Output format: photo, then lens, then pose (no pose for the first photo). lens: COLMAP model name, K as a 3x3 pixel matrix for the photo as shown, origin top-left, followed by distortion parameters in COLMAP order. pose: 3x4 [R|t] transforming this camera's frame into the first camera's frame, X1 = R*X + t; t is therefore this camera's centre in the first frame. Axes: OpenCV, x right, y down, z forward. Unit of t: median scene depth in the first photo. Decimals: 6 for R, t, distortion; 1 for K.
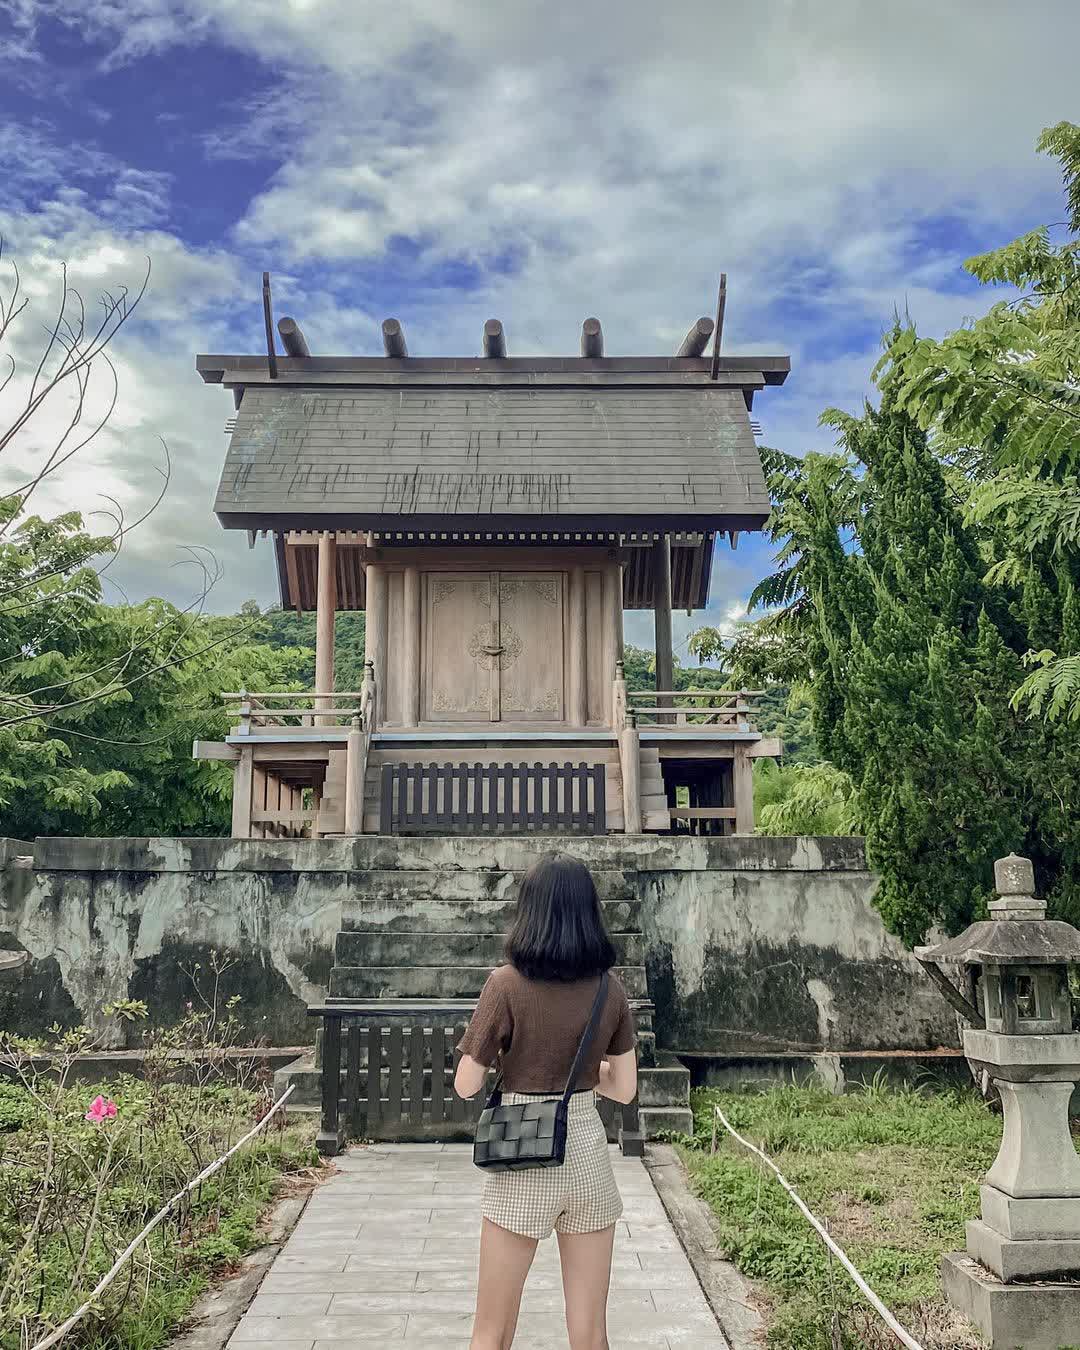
lens RADIAL K [[1615.5, 0, 539.2], [0, 1615.5, 551.0], [0, 0, 1]] dist [0.095897, -0.040023]
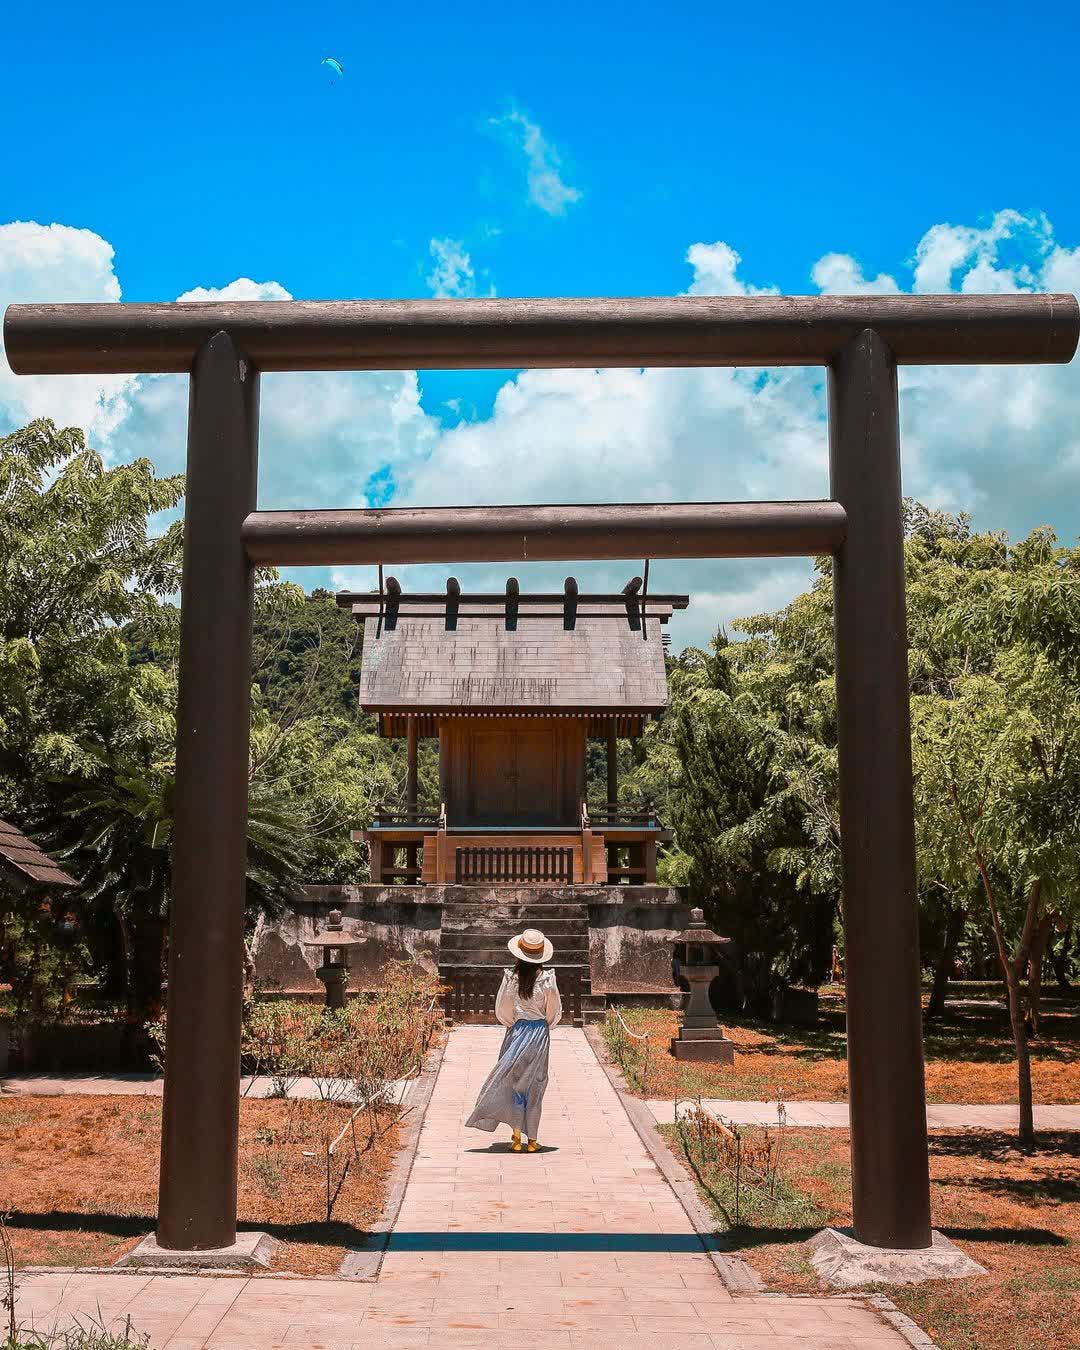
lens RADIAL K [[1690.8, 0, 542.0], [0, 1690.8, 608.9], [0, 0, 1]] dist [0.011285, 0.031910]
pose [[0.999982, 0.005115, 0.003107, -0.003640], [-0.005228, 0.999282, 0.037514, -0.237498], [-0.002913, -0.037530, 0.999291, -1.036270]]
